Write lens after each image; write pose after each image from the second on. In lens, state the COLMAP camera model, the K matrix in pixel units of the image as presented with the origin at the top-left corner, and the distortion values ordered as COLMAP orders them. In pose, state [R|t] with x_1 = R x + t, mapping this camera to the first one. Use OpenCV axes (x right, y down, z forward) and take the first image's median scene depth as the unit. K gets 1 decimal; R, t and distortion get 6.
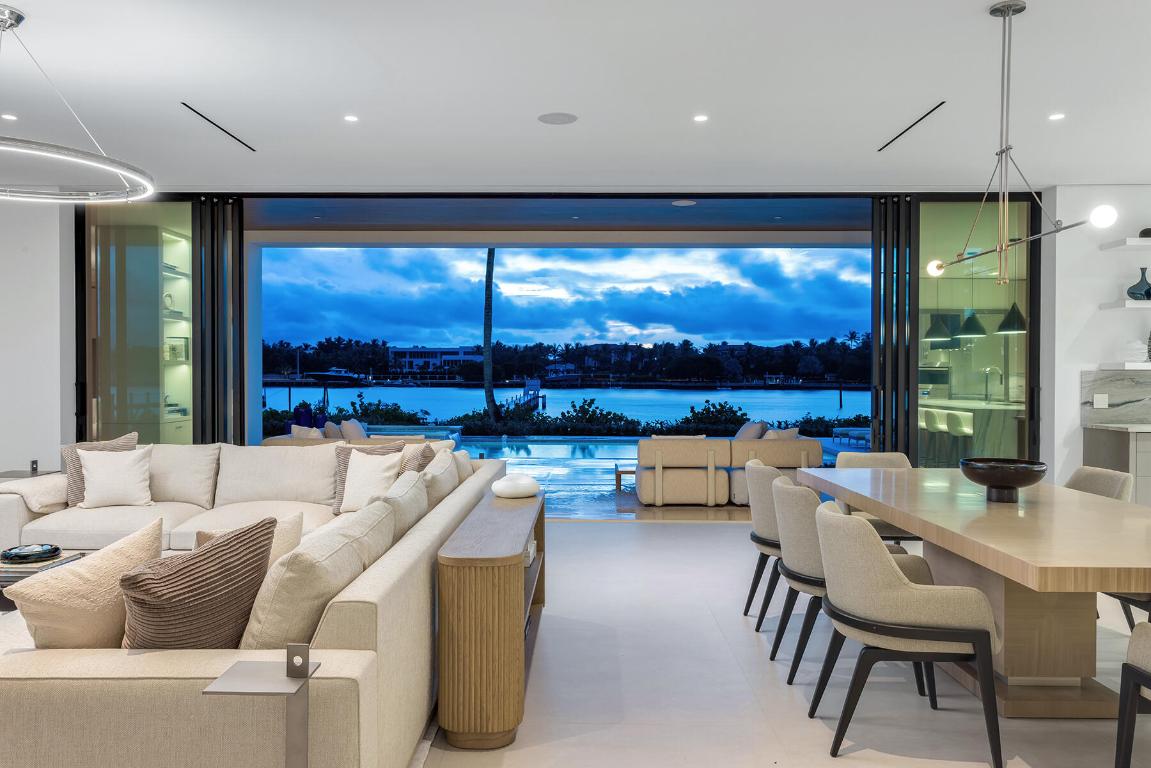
lens RADIAL K [[890.0, 0, 532.5], [0, 890.0, 388.4], [0, 0, 1]] dist [0.011055, 0.004426]
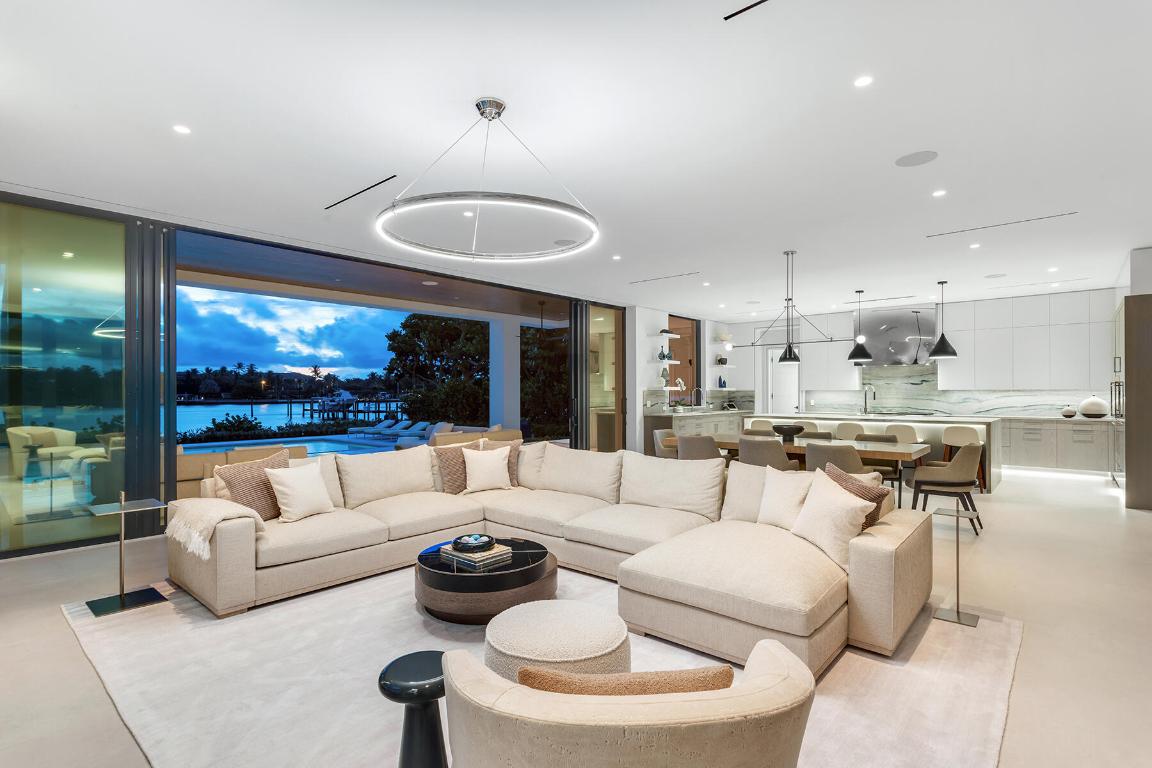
lens RADIAL K [[583.0, 0, 577.6], [0, 583.0, 389.8], [0, 0, 1]] dist [0.019031, 0.003504]
pose [[0.634015, -0.002778, 0.773316, -0.467731], [0.018707, 0.999756, -0.011746, -0.005628], [-0.773094, 0.021913, 0.633912, 0.160522]]
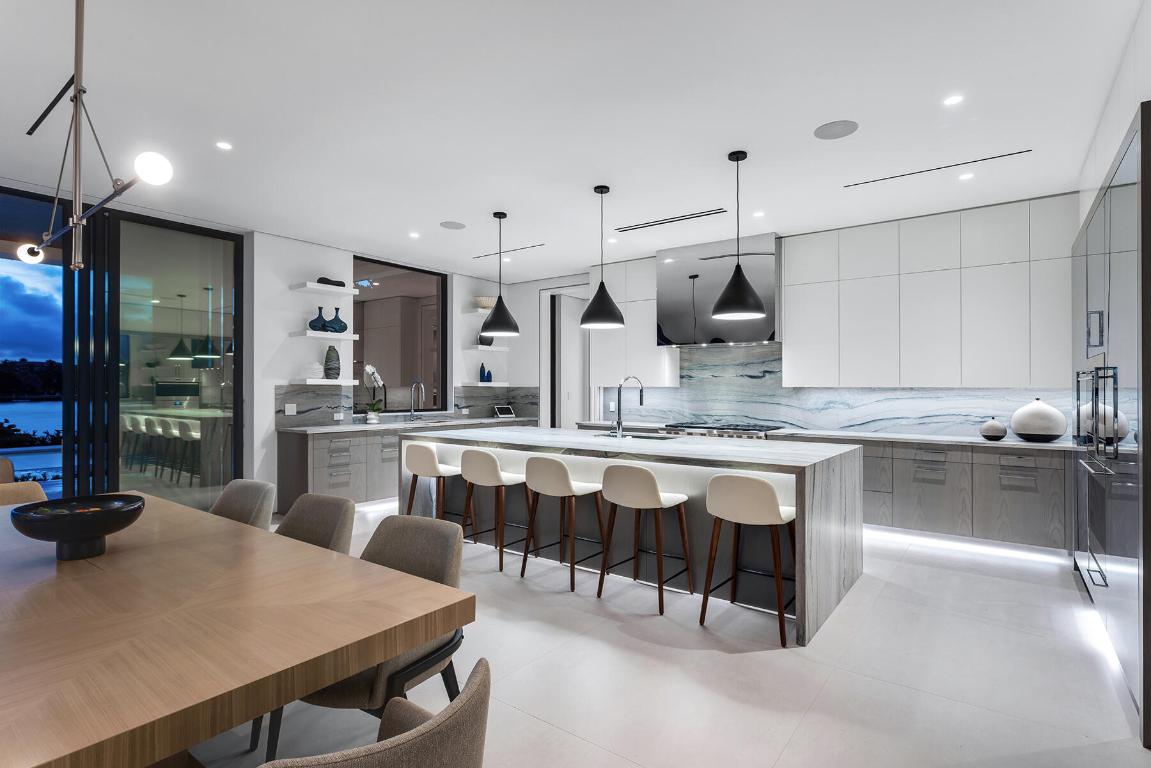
lens RADIAL K [[582.5, 0, 571.1], [0, 582.5, 378.8], [0, 0, 1]] dist [0.019031, 0.003504]
pose [[0.581590, 0.011289, 0.813404, 0.149718], [0.013499, 0.999632, -0.023525, -0.003156], [-0.813370, 0.024662, 0.581224, 0.153764]]
